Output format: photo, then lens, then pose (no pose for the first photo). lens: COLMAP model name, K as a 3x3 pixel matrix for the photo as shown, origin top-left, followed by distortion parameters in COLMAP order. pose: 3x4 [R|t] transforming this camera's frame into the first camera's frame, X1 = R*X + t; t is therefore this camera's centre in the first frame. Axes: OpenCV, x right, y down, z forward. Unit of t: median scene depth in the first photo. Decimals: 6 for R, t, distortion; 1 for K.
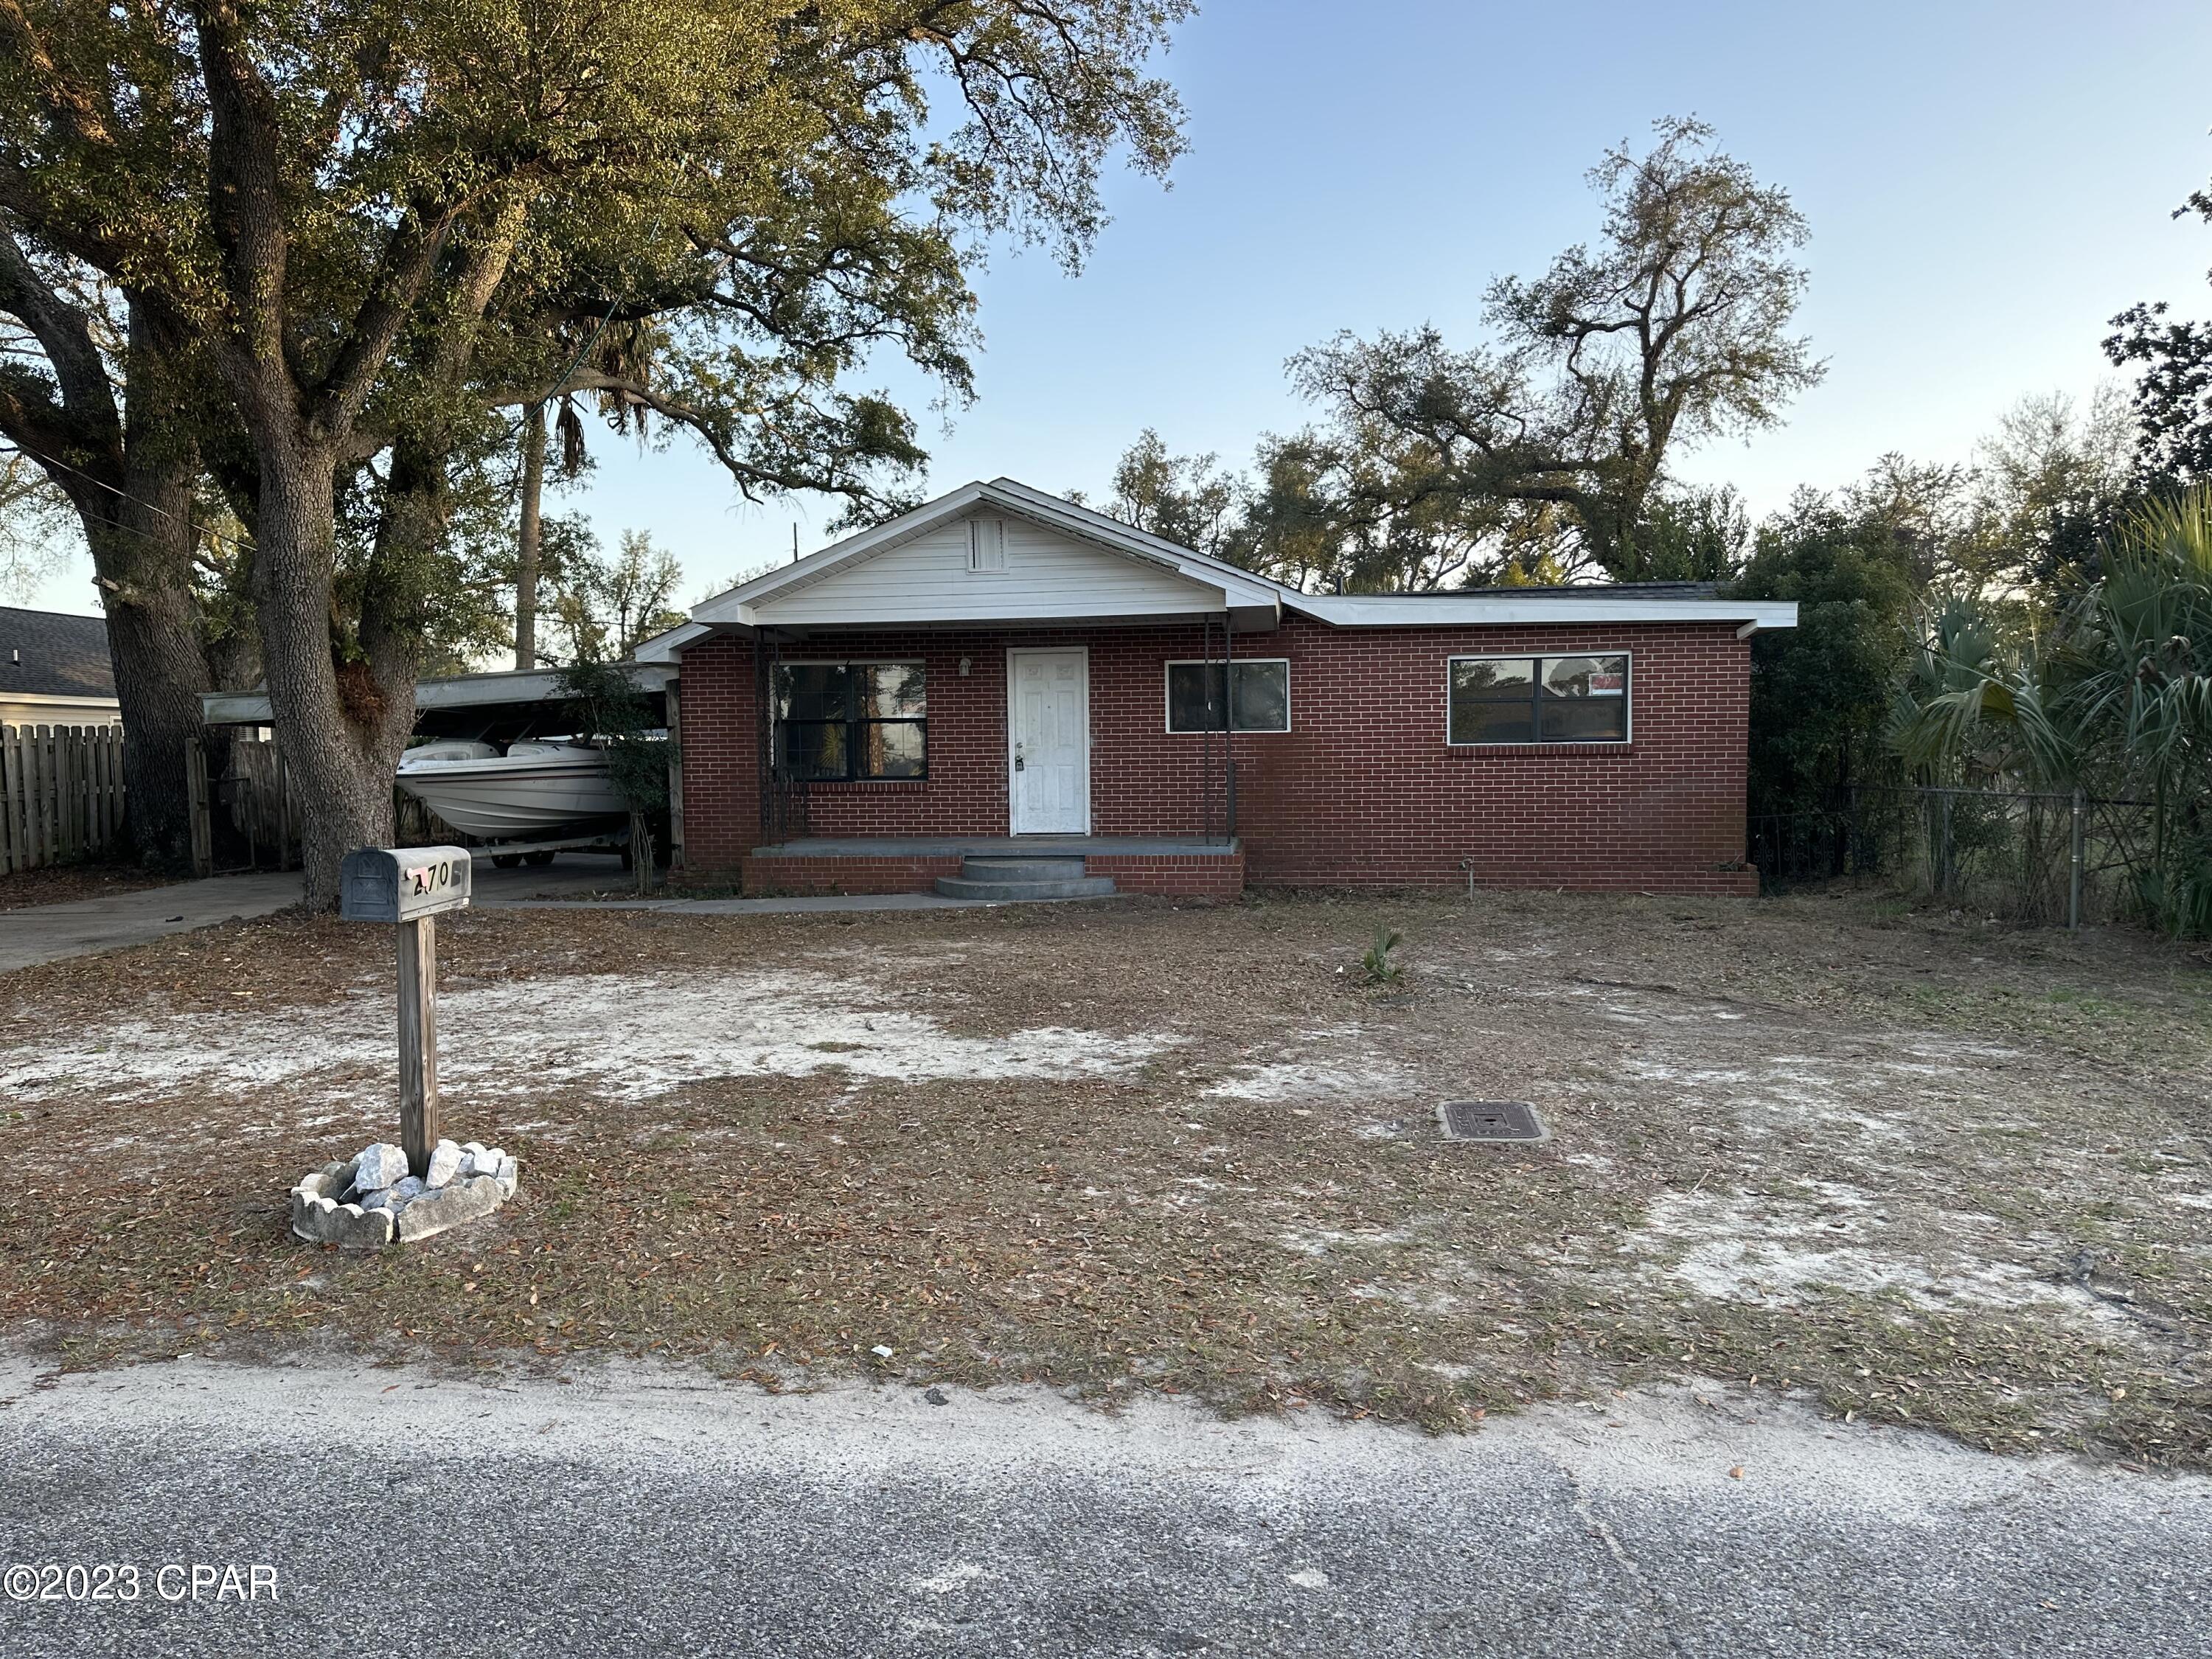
lens RADIAL K [[1568.3, 0, 1104.5], [0, 1568.3, 825.9], [0, 0, 1]] dist [0.047298, -0.034795]
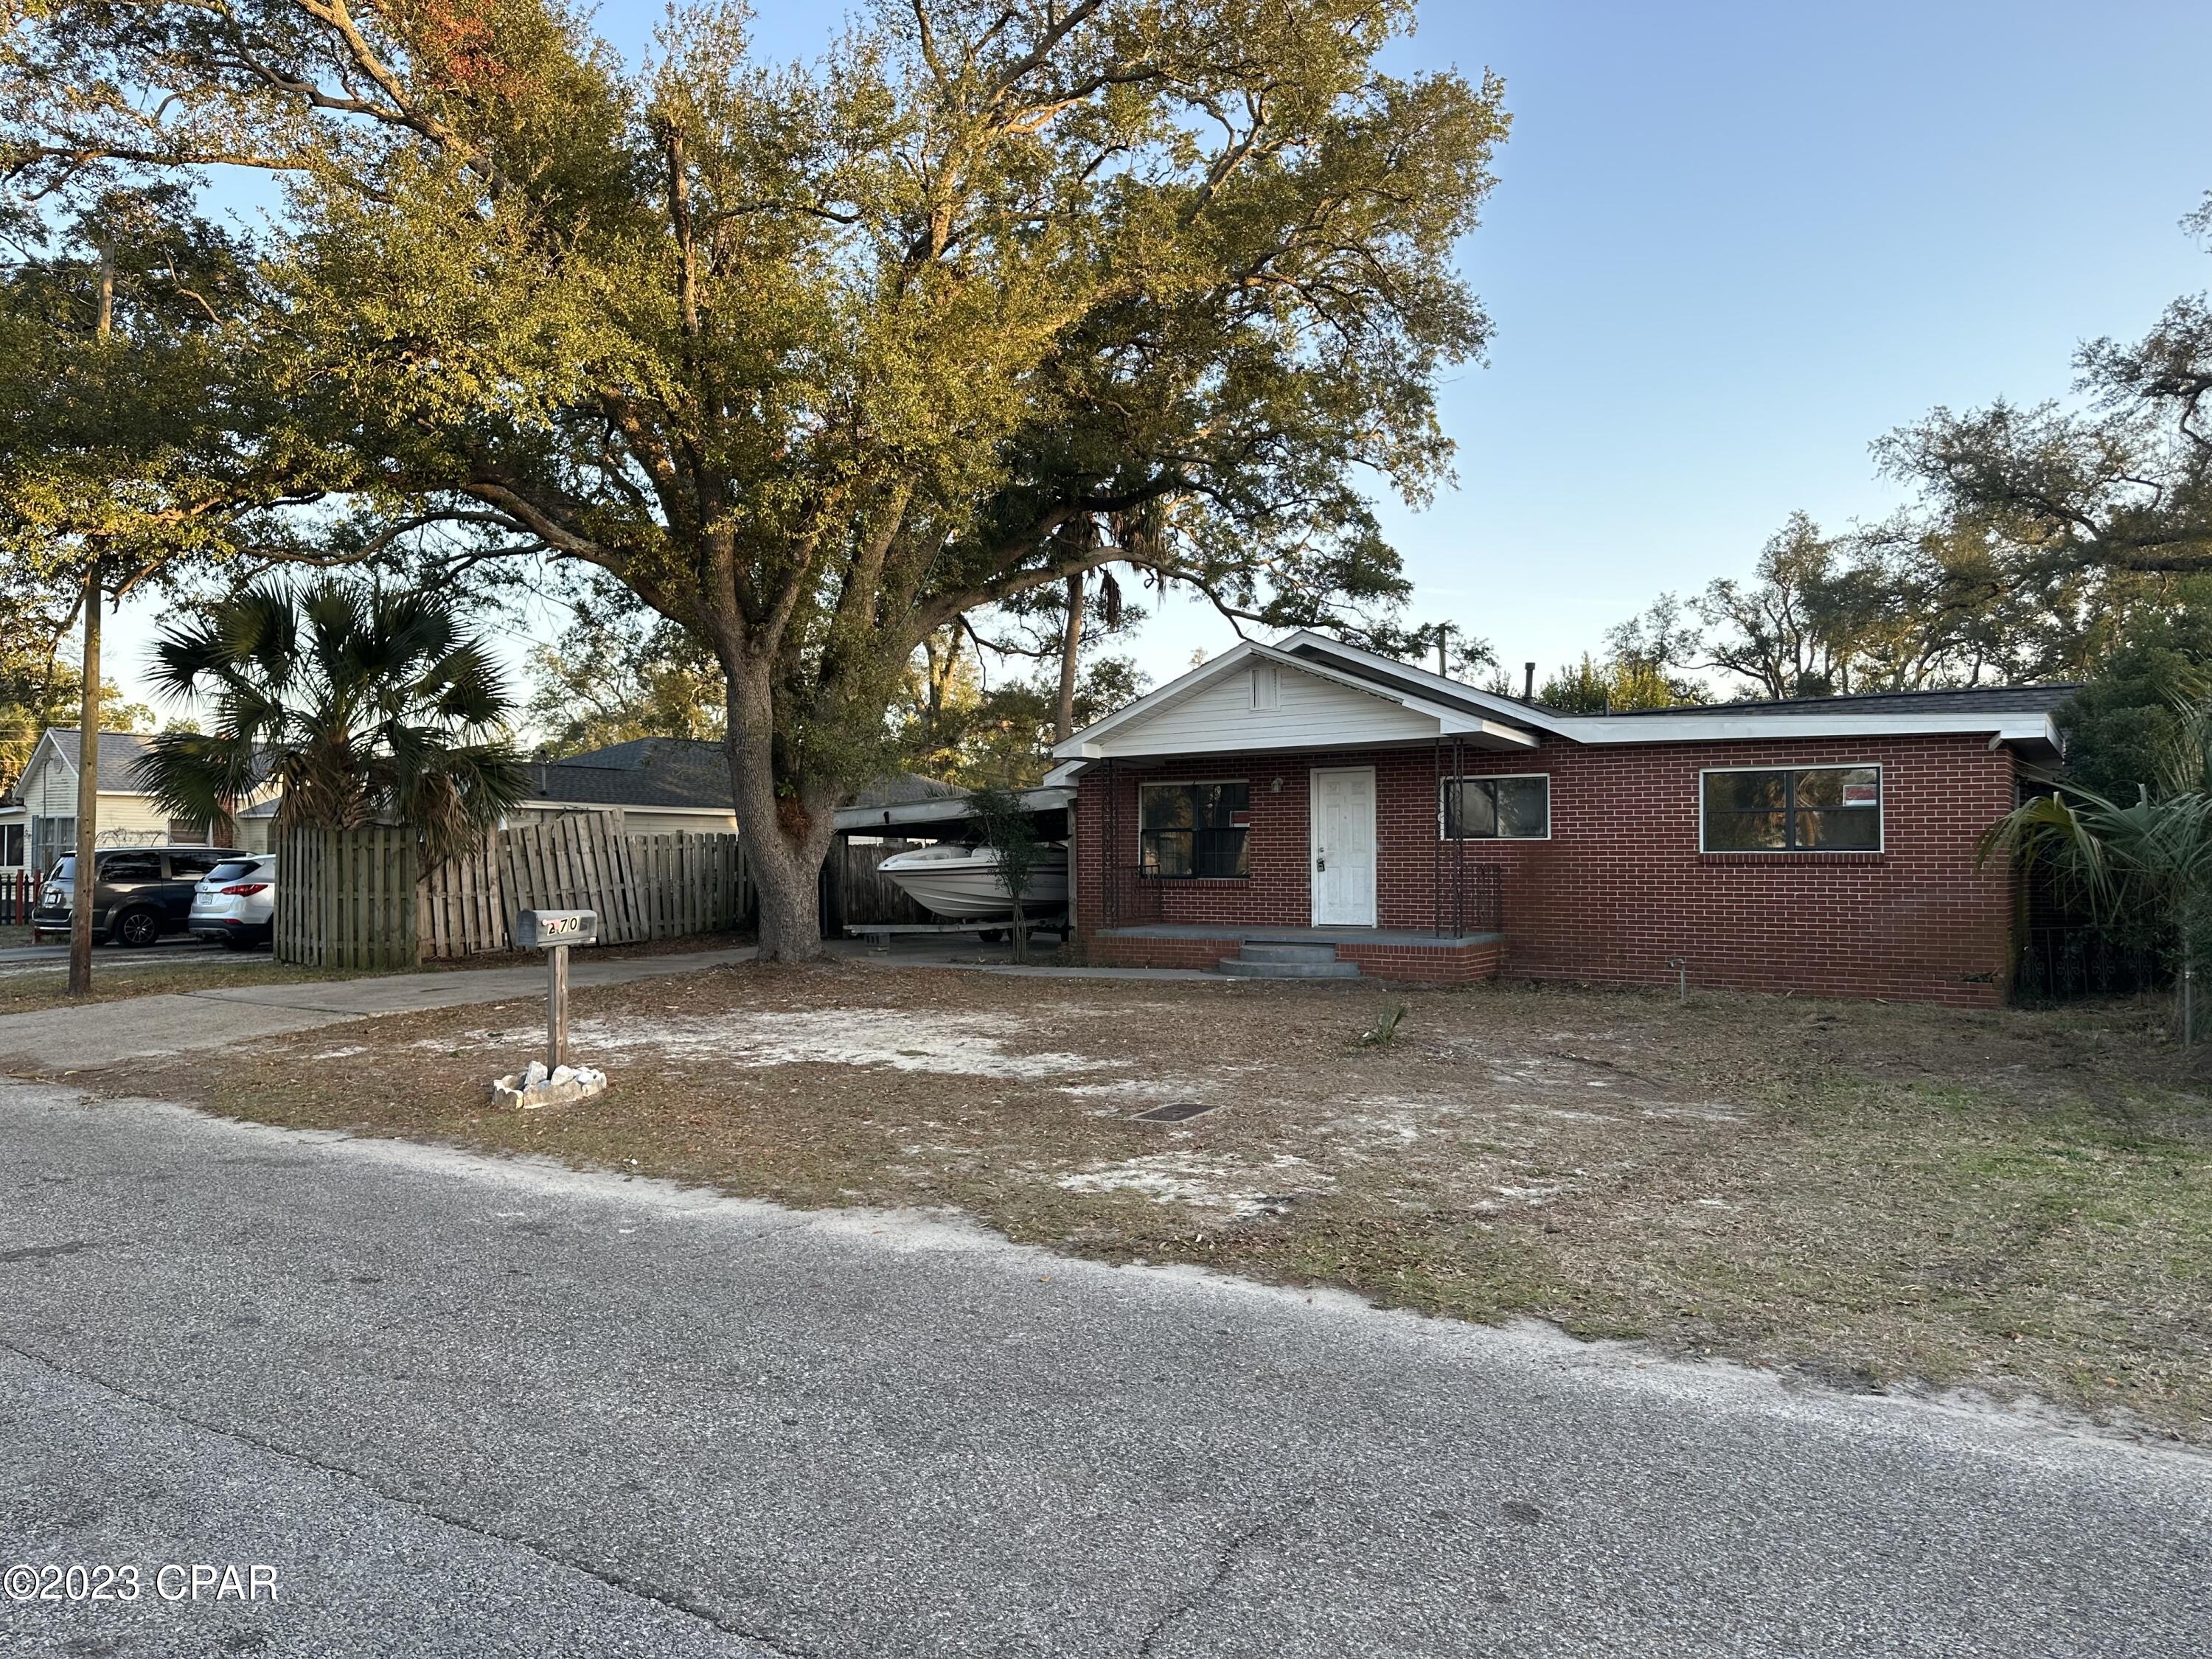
lens RADIAL K [[1568.3, 0, 1107.9], [0, 1568.3, 834.9], [0, 0, 1]] dist [0.047298, -0.034795]
pose [[0.897653, 0.000850, -0.440702, 0.327630], [-0.025394, 0.998436, -0.049798, 0.000398], [0.439971, 0.055893, 0.896271, -0.142976]]
